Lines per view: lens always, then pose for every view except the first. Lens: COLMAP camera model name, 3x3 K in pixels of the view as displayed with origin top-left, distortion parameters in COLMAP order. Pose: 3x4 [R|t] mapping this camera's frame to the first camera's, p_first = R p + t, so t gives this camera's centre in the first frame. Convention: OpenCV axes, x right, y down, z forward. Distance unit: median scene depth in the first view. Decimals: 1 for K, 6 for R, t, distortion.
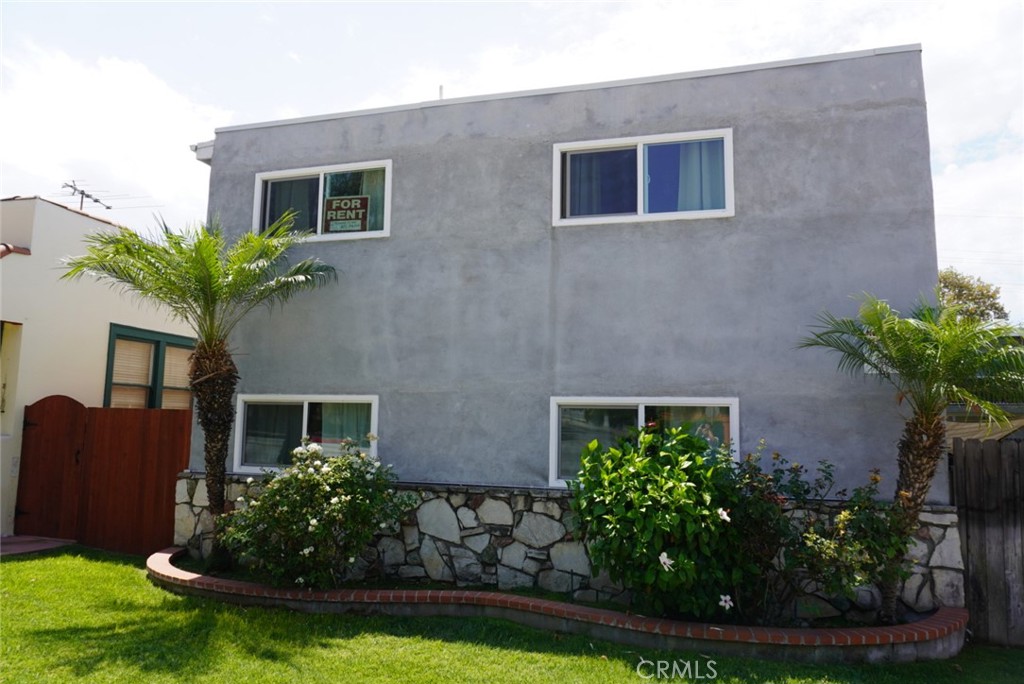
lens RADIAL K [[684.7, 0, 510.0], [0, 684.7, 345.8], [0, 0, 1]] dist [-0.059149, 0.042001]
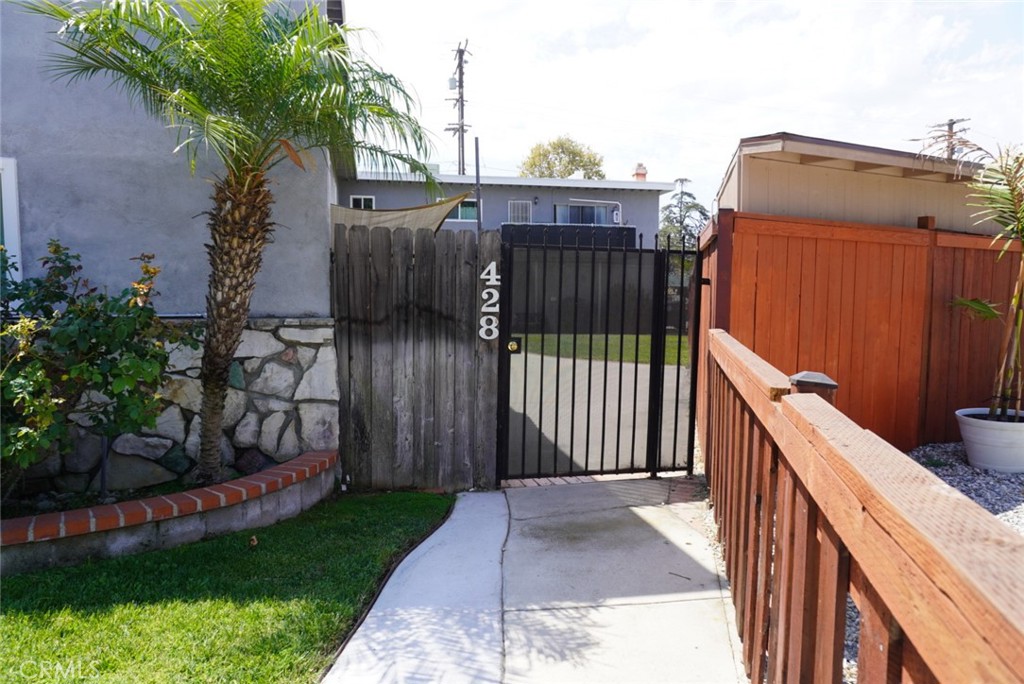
lens RADIAL K [[684.7, 0, 510.0], [0, 684.7, 345.8], [0, 0, 1]] dist [-0.059149, 0.042001]
pose [[0.882889, -0.054607, 0.466395, 0.490156], [-0.042423, 0.979879, 0.195033, 0.117279], [-0.467661, -0.191979, 0.862808, 0.268388]]
